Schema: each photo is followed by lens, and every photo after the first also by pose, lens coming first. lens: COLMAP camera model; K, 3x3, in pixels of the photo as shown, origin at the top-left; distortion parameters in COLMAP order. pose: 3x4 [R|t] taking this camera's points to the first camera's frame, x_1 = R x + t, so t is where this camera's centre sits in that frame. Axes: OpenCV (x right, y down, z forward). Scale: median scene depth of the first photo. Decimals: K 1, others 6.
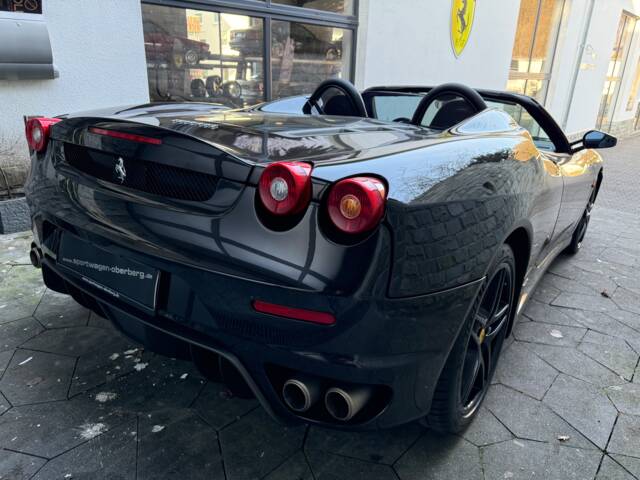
lens RADIAL K [[488.7, 0, 320.0], [0, 488.7, 240.0], [0, 0, 1]] dist [0.004896, 0.004555]
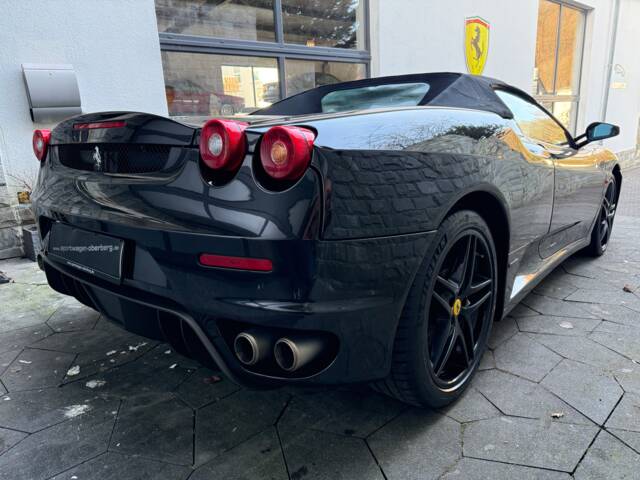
lens RADIAL K [[486.7, 0, 320.0], [0, 486.7, 240.0], [0, 0, 1]] dist [0.013261, 0.000854]
pose [[0.993298, -0.055274, -0.101508, 0.161773], [0.044252, 0.993187, -0.107801, 0.154242], [0.106775, 0.102587, 0.988977, -0.005078]]
